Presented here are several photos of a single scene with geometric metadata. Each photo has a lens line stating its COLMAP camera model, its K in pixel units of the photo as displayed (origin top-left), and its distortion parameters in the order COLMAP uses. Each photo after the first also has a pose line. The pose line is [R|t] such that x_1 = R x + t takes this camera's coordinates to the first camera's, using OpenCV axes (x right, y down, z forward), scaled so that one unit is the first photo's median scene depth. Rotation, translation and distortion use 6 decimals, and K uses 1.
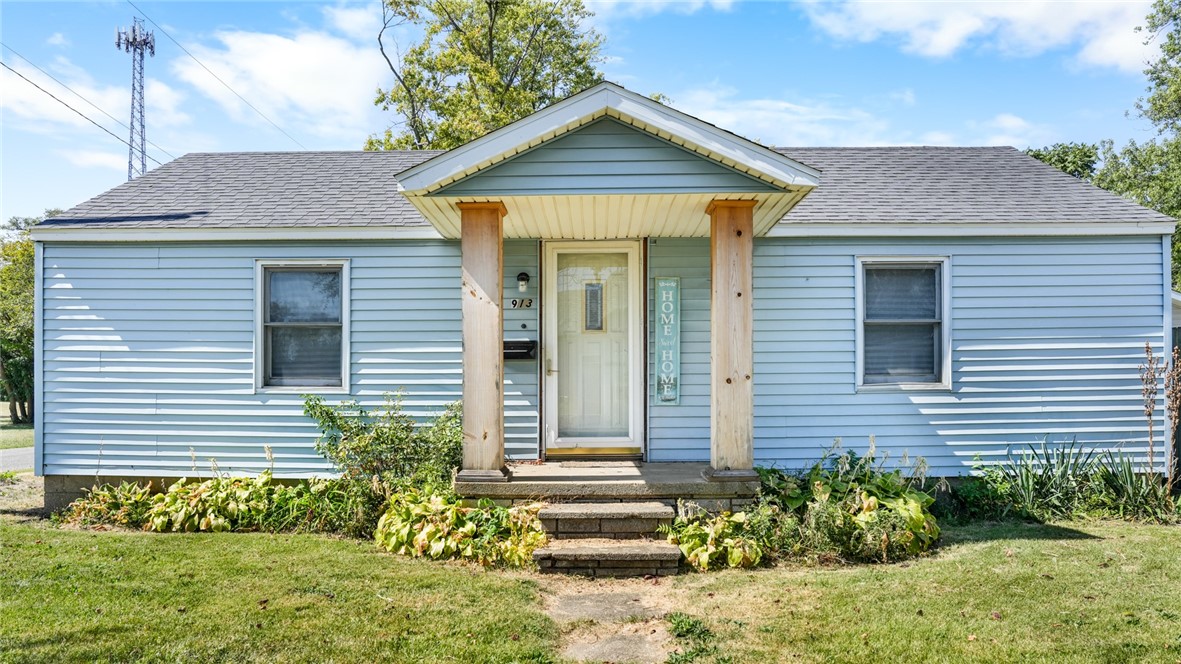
lens RADIAL K [[837.8, 0, 591.8], [0, 837.8, 354.6], [0, 0, 1]] dist [-0.045922, 0.000748]
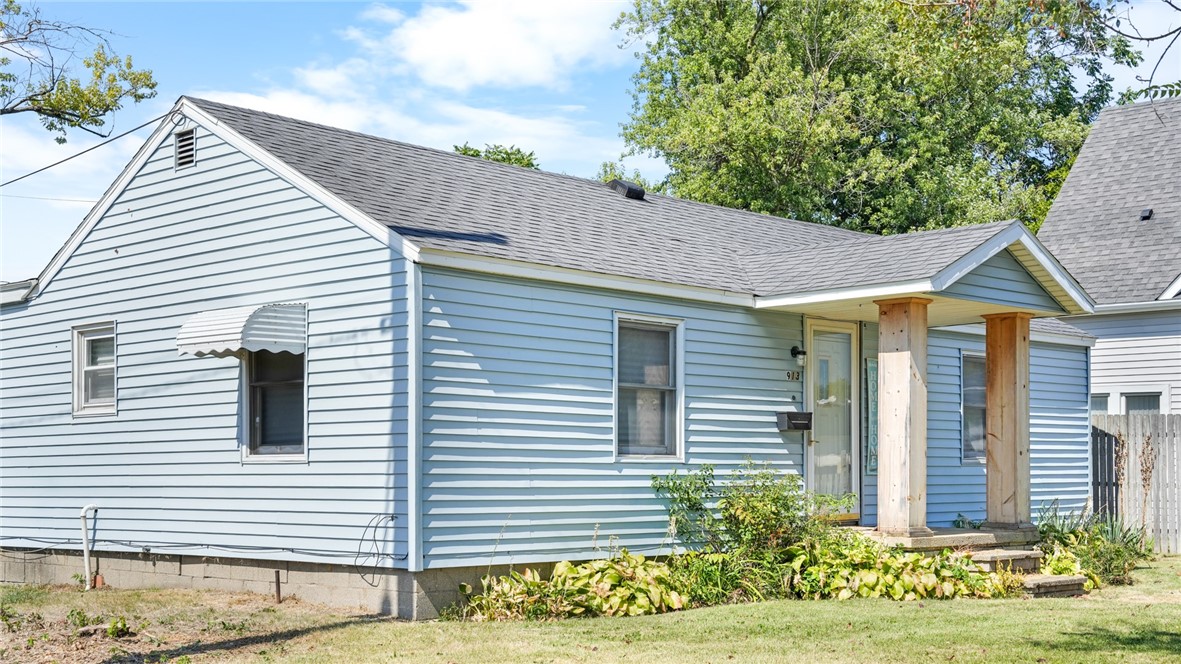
lens RADIAL K [[1451.4, 0, 590.5], [0, 1451.4, 332.0], [0, 0, 1]] dist [0.066366, 0.006199]
pose [[0.682027, 0.068342, 0.728127, -1.576575], [-0.030018, 0.997401, -0.065498, 0.010271], [-0.730711, 0.022815, 0.682306, -0.041765]]
